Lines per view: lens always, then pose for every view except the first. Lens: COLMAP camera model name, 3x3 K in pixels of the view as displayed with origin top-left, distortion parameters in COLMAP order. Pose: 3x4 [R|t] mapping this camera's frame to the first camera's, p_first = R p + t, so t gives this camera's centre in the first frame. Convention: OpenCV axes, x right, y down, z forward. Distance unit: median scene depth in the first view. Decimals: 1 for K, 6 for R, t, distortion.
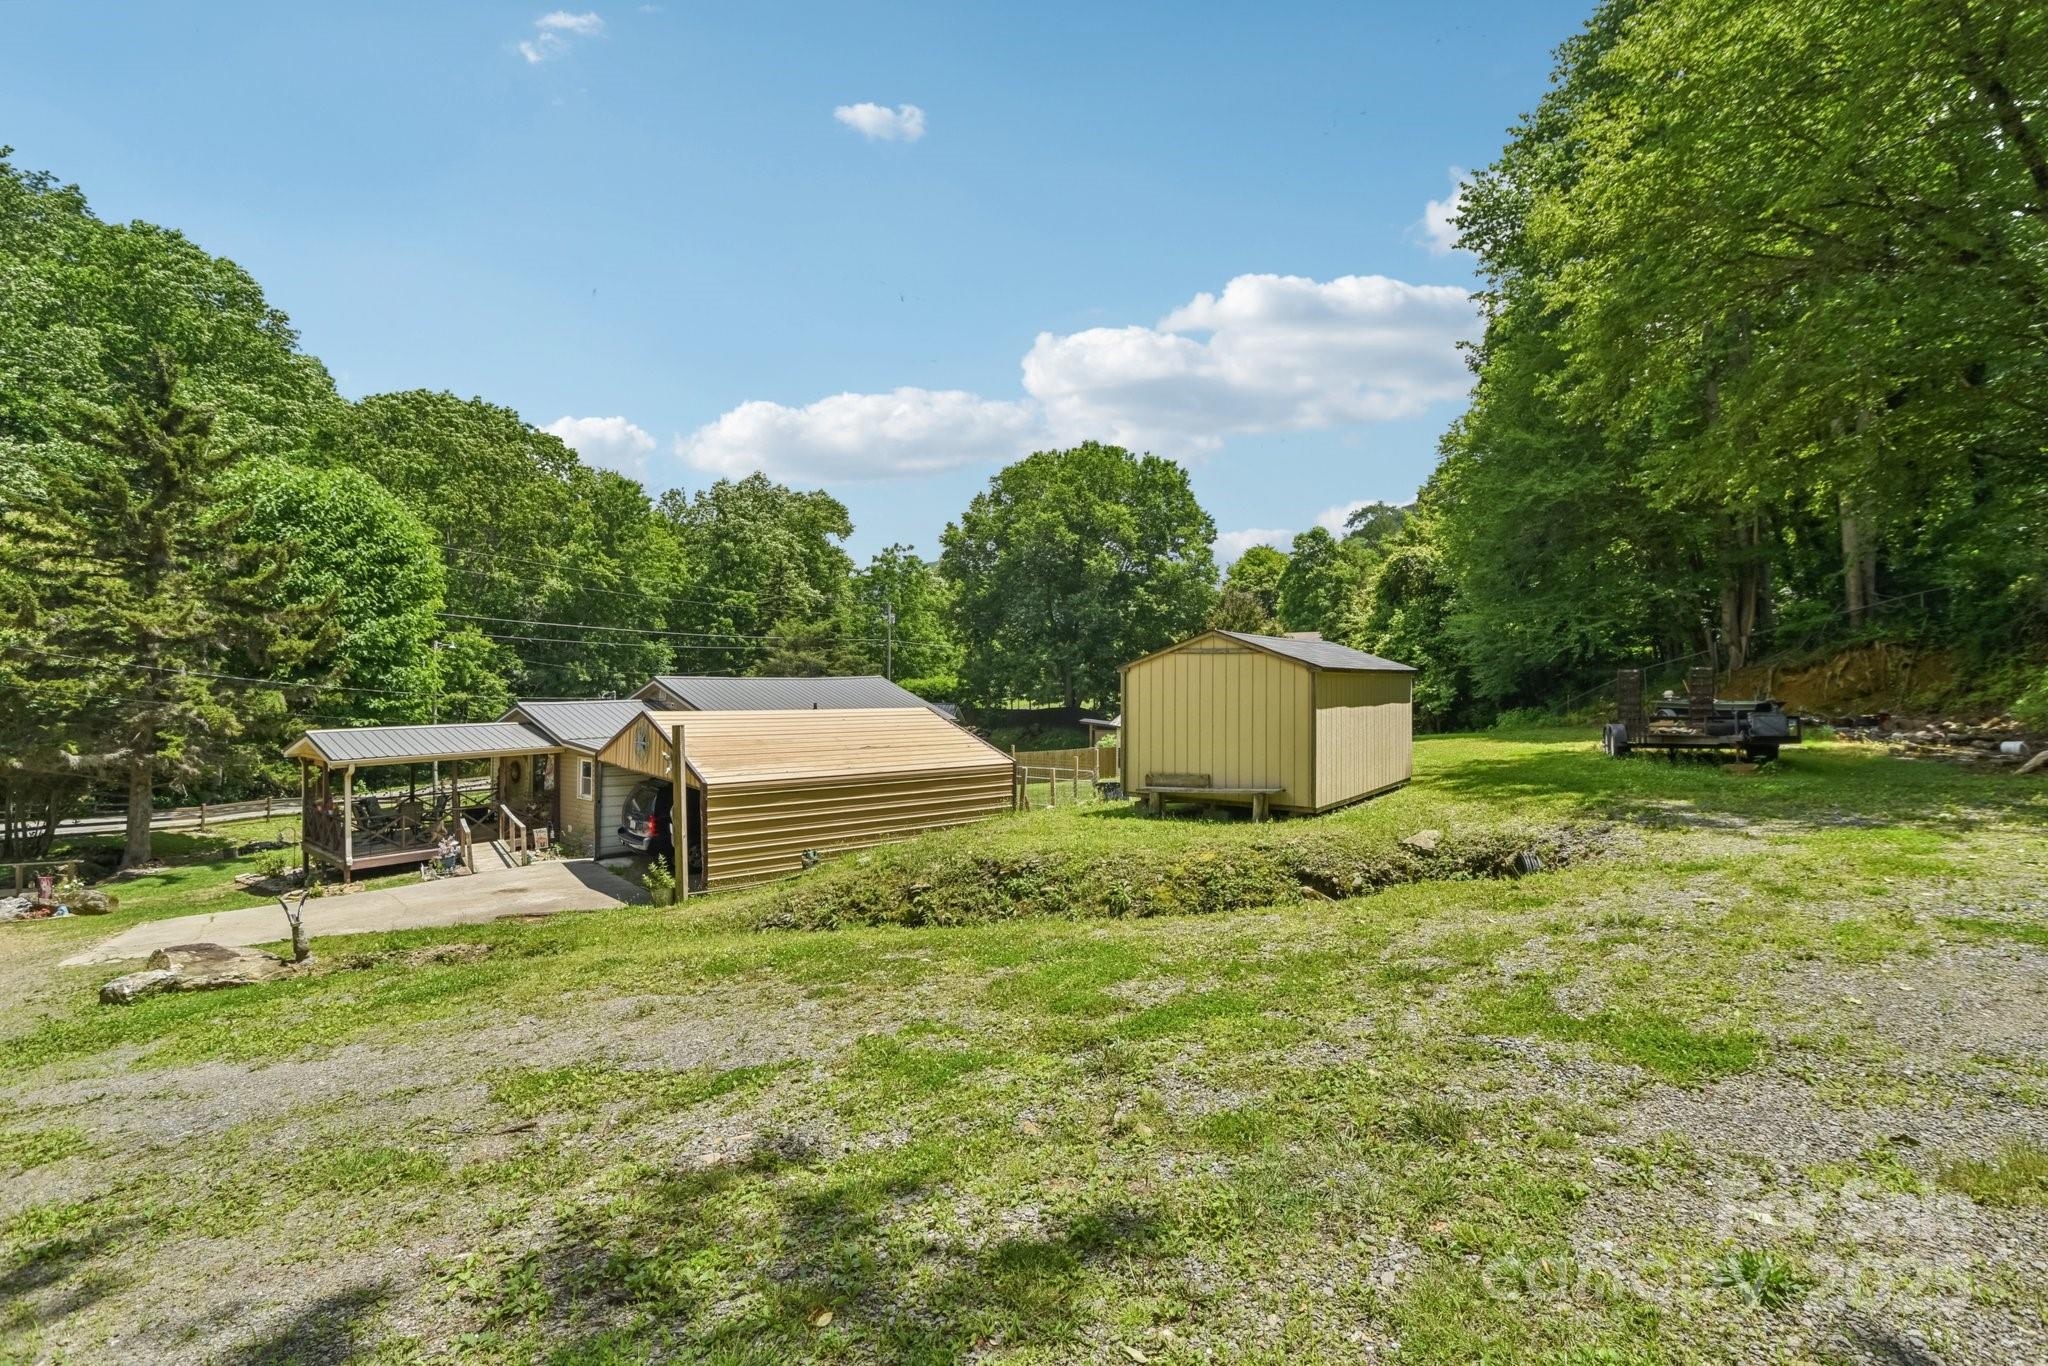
lens RADIAL K [[943.4, 0, 1019.4], [0, 943.4, 680.6], [0, 0, 1]] dist [-0.008607, 0.011742]
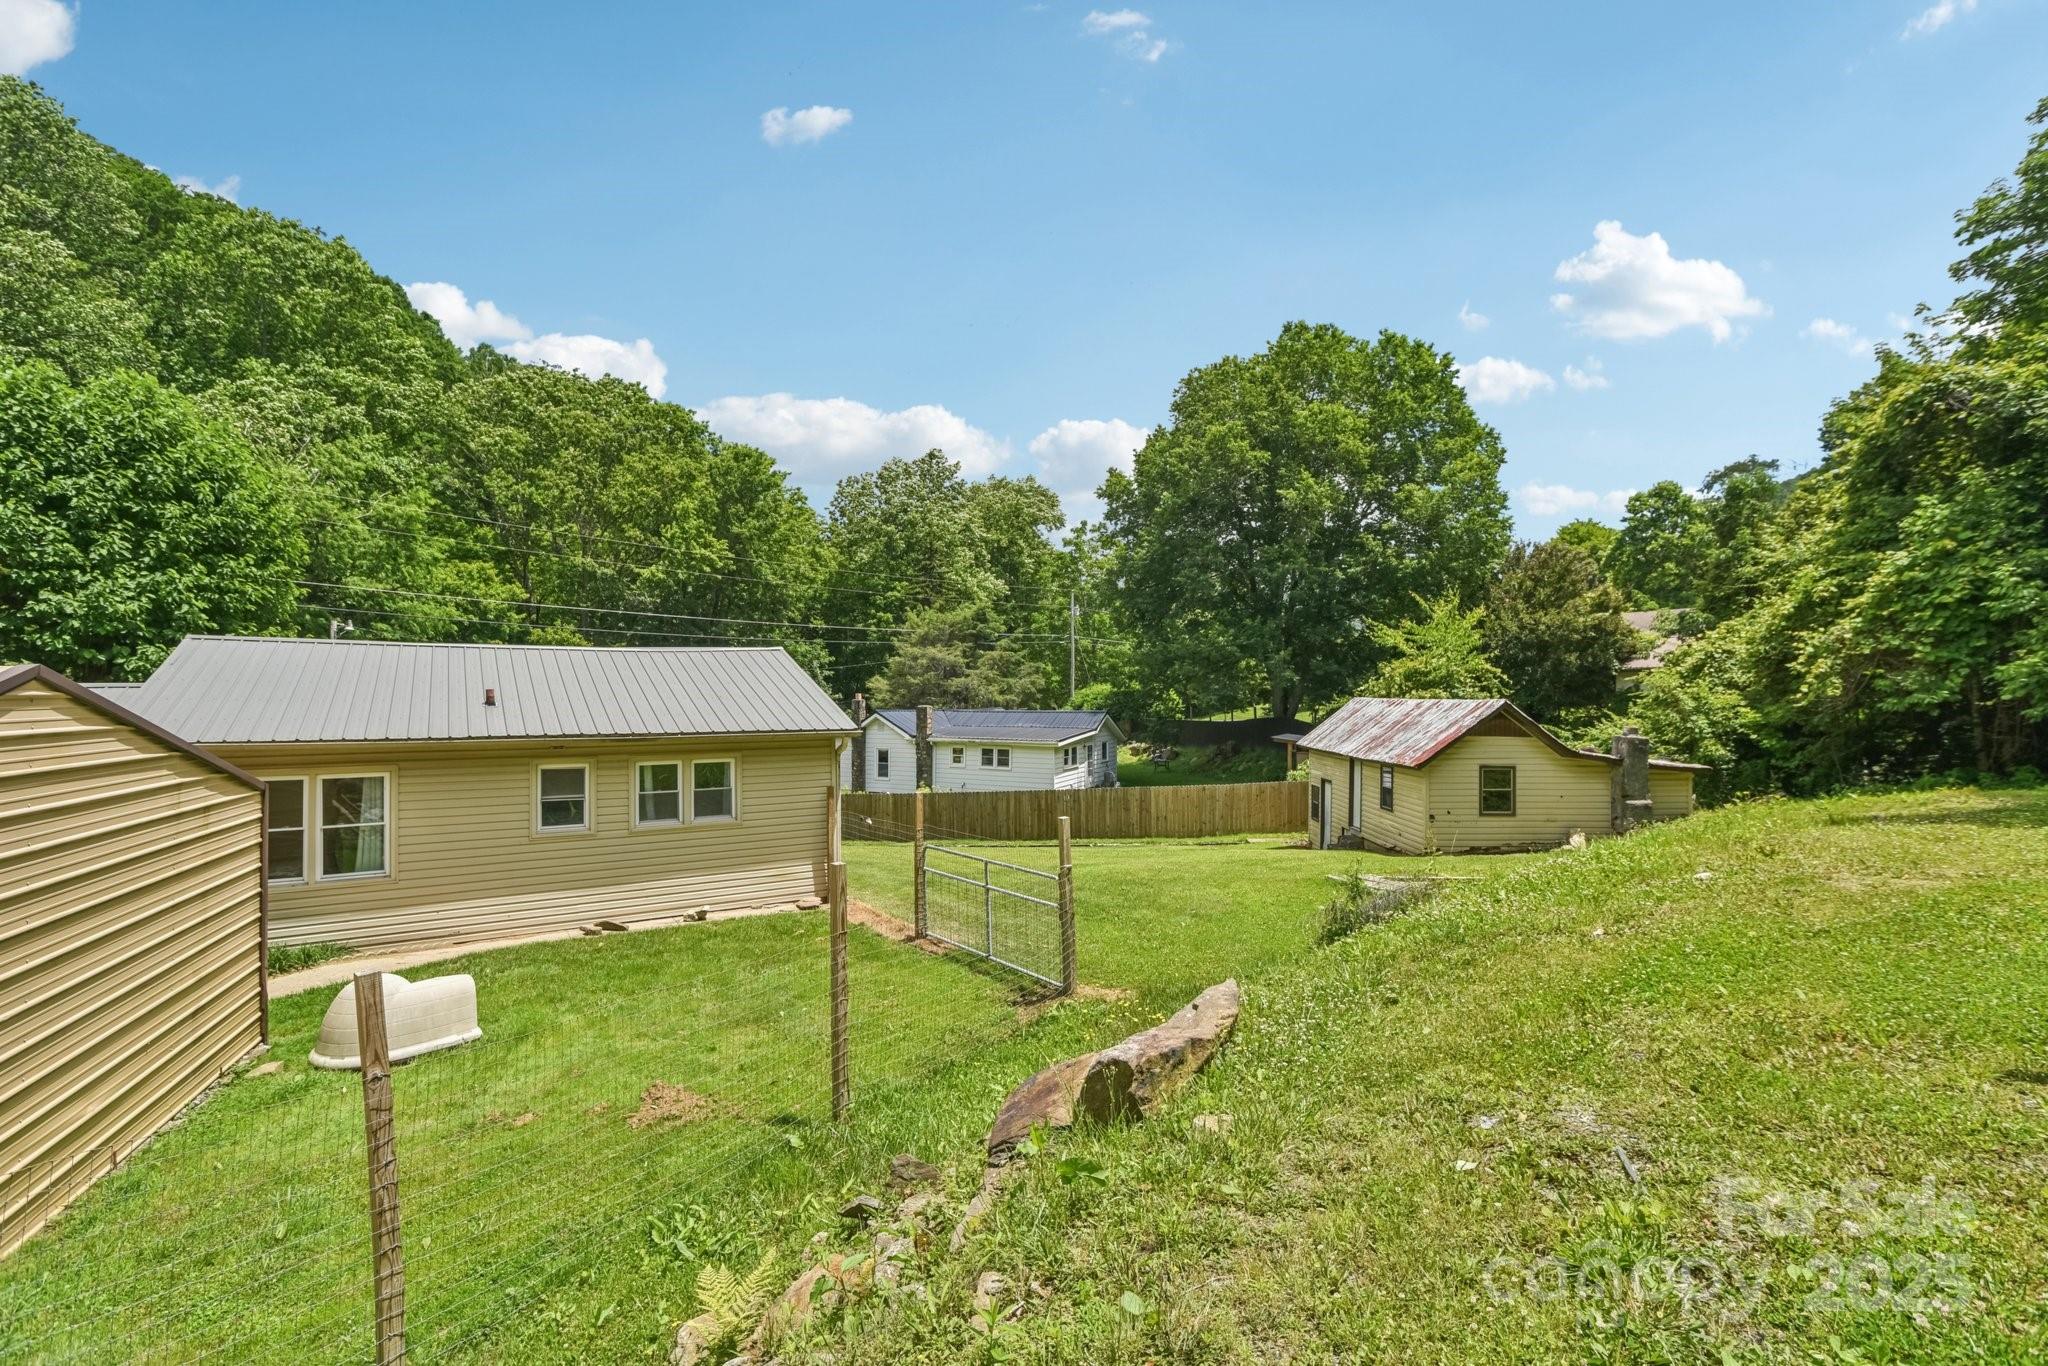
lens RADIAL K [[943.4, 0, 1033.9], [0, 943.4, 678.8], [0, 0, 1]] dist [-0.008607, 0.011742]
pose [[0.962139, -0.009884, -0.272379, 0.065904], [0.005435, 0.999839, -0.017083, 0.010130], [0.272504, 0.014956, 0.962038, 0.262098]]
